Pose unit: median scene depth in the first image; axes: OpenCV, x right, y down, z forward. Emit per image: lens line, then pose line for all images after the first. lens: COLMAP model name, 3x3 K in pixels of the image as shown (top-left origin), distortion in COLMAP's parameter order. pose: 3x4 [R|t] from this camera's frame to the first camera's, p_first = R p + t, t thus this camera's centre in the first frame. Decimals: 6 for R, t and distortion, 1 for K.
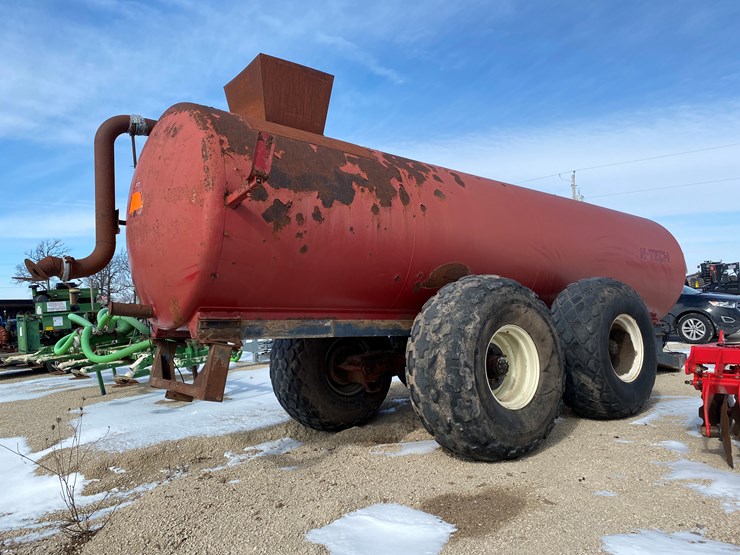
lens RADIAL K [[561.7, 0, 373.8], [0, 561.7, 279.6], [0, 0, 1]] dist [0.048072, -0.045892]
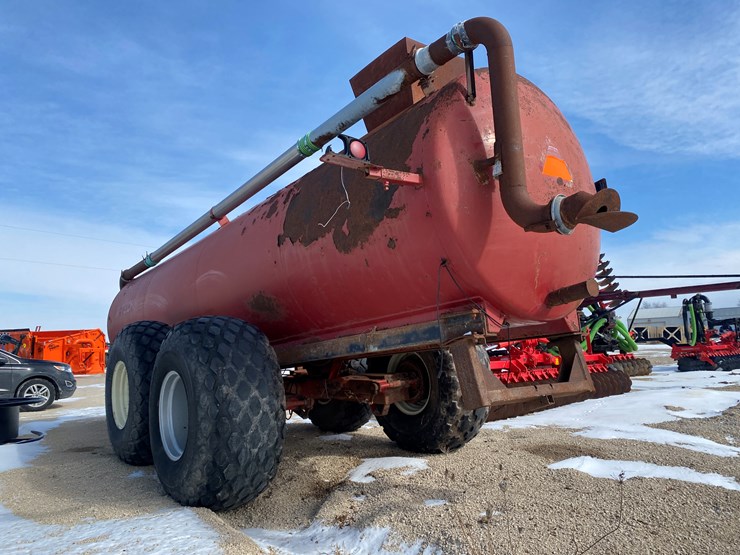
lens RADIAL K [[563.7, 0, 372.8], [0, 563.7, 281.5], [0, 0, 1]] dist [0.076687, -0.108871]
pose [[0.010655, 0.164025, 0.986399, -0.407556], [0.003812, 0.986441, -0.164074, 0.058504], [-0.999936, 0.005509, 0.009885, 0.429035]]
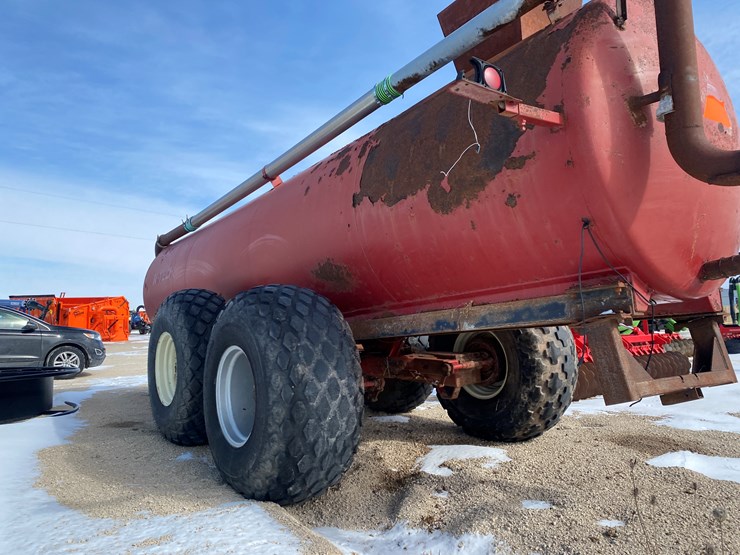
lens RADIAL K [[559.2, 0, 371.3], [0, 559.2, 273.4], [0, 0, 1]] dist [0.098262, -0.172847]
pose [[0.035410, 0.132587, 0.990539, -0.361001], [-0.019239, 0.991067, -0.131970, 0.054974], [-0.999188, -0.014383, 0.037645, 0.470237]]
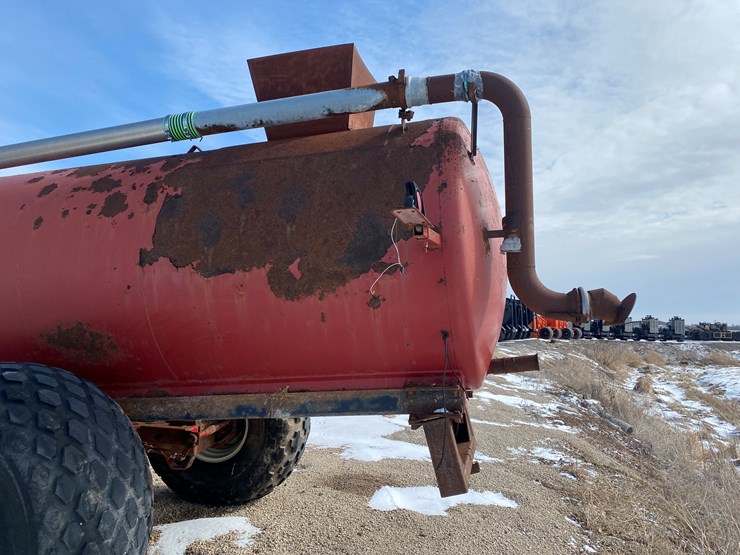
lens RADIAL K [[561.7, 0, 373.8], [0, 561.7, 279.6], [0, 0, 1]] dist [0.048072, -0.045892]
pose [[-0.620034, 0.092906, 0.779054, -0.316026], [-0.008181, 0.992144, -0.124829, 0.013835], [-0.784532, -0.083772, -0.614404, 0.564479]]
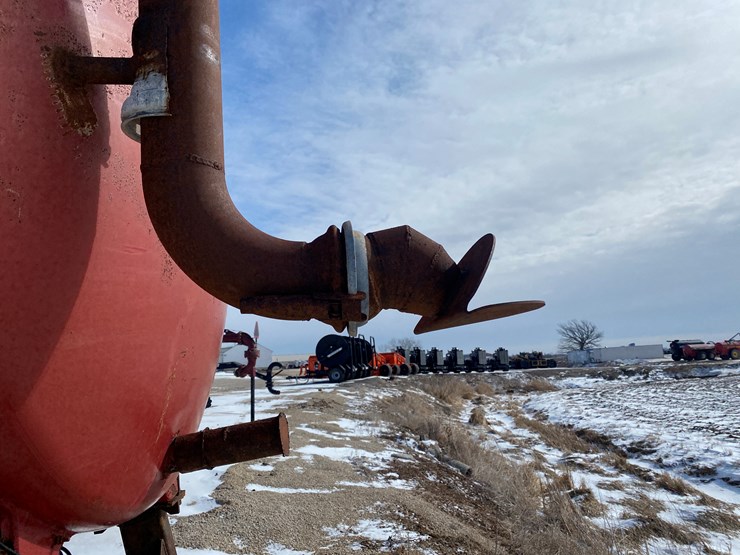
lens RADIAL K [[559.2, 0, 371.3], [0, 559.2, 273.4], [0, 0, 1]] dist [0.098262, -0.172847]
pose [[-0.801160, 0.170259, 0.573719, -0.236249], [0.062045, 0.977141, -0.203338, 0.011195], [-0.595225, -0.127310, -0.793410, 0.417283]]
